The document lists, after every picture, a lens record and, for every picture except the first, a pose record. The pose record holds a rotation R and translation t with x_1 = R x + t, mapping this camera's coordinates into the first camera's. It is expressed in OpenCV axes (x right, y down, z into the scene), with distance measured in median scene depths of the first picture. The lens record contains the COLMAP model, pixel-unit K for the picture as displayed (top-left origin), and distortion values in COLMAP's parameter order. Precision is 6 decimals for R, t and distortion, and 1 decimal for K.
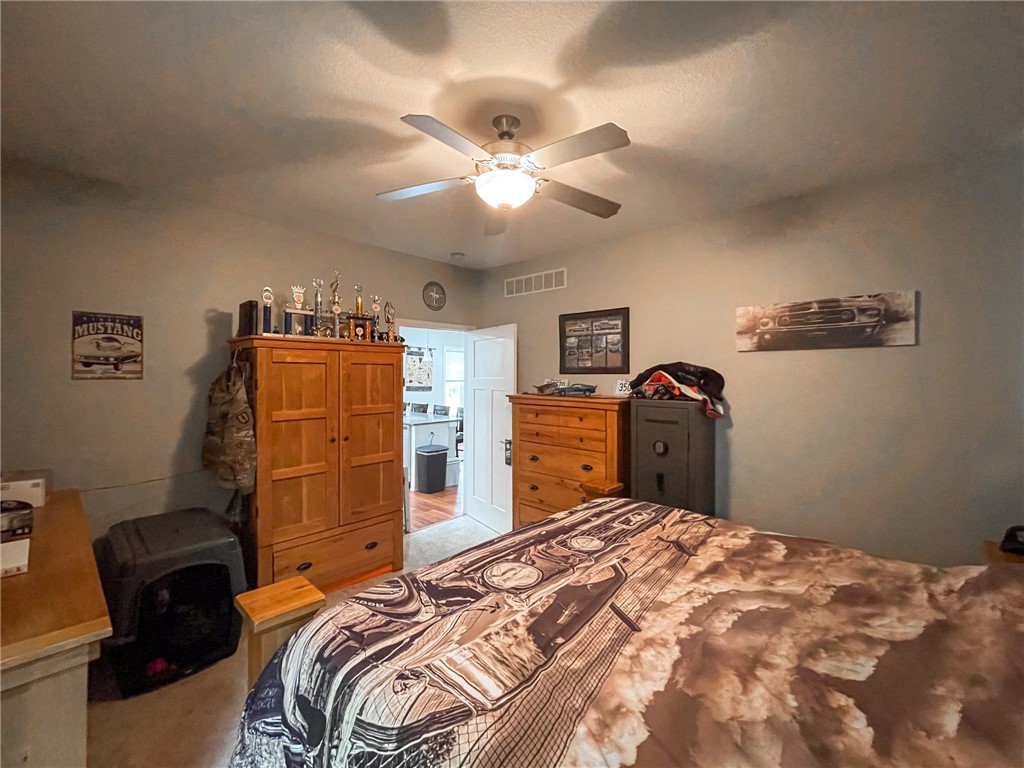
lens RADIAL K [[428.5, 0, 506.3], [0, 428.5, 375.7], [0, 0, 1]] dist [-0.002121, -0.000111]
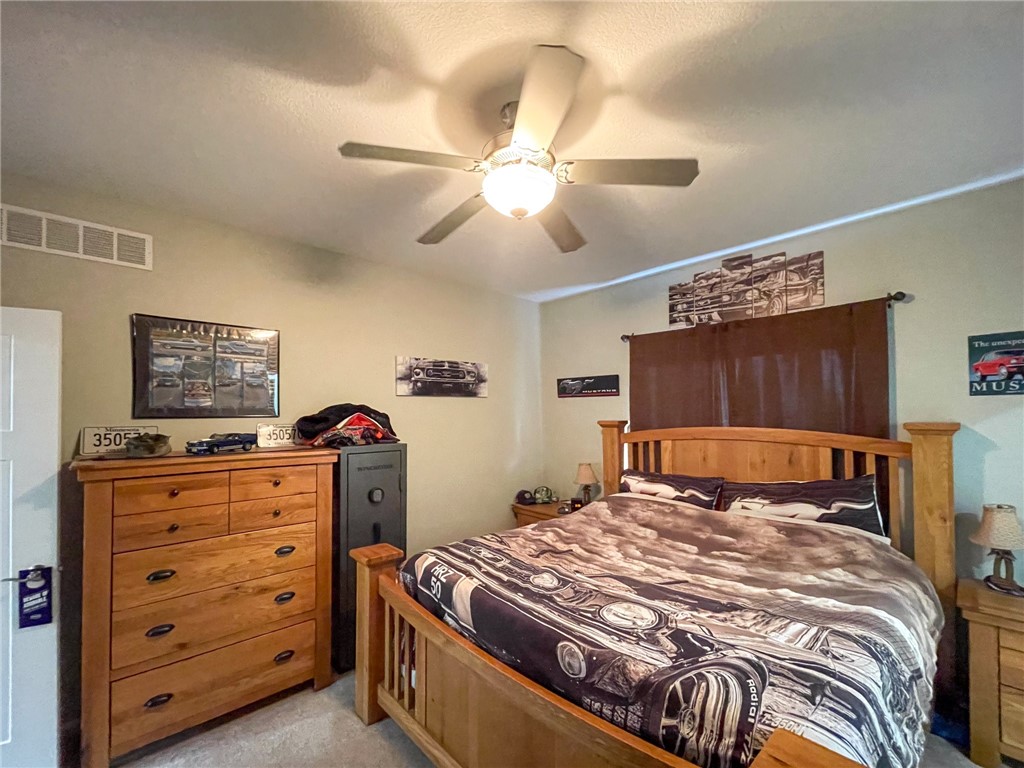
lens RADIAL K [[427.6, 0, 511.0], [0, 427.6, 407.1], [0, 0, 1]] dist [0.000837, 0.000602]
pose [[0.073199, 0.014411, 0.997213, -0.639448], [0.011641, 0.999815, -0.015303, -0.007995], [-0.997249, 0.012728, 0.073018, 0.751870]]
